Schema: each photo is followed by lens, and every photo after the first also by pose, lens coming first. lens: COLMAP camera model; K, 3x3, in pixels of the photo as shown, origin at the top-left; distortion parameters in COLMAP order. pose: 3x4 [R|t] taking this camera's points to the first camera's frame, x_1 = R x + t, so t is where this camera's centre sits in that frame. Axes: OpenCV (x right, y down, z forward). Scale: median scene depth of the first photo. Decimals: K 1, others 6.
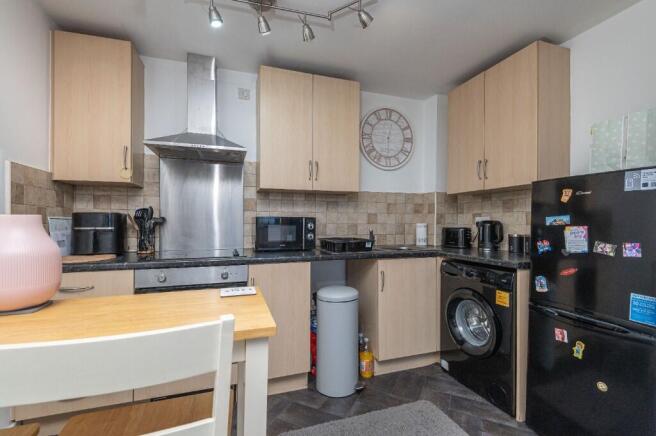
lens RADIAL K [[295.0, 0, 328.0], [0, 295.0, 218.0], [0, 0, 1]] dist [0.000314, -0.000552]
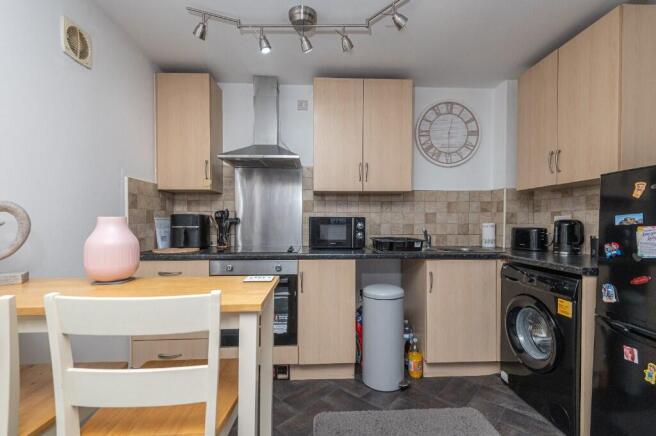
lens RADIAL K [[300.2, 0, 329.7], [0, 300.2, 221.5], [0, 0, 1]] dist [0.000015, -0.000271]
pose [[0.959575, -0.001066, -0.281450, 0.139143], [0.004503, 0.999923, 0.011565, 0.000307], [0.281416, -0.012365, 0.959506, -0.048113]]
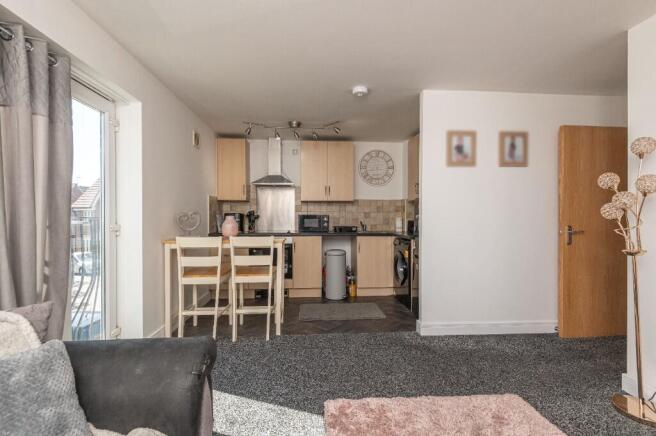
lens RADIAL K [[300.2, 0, 329.7], [0, 300.2, 221.5], [0, 0, 1]] dist [0.000015, -0.000271]
pose [[0.966044, 0.005861, -0.258311, 0.499513], [0.002583, 0.999474, 0.032340, -0.023470], [0.258364, -0.031909, 0.965520, -0.961640]]
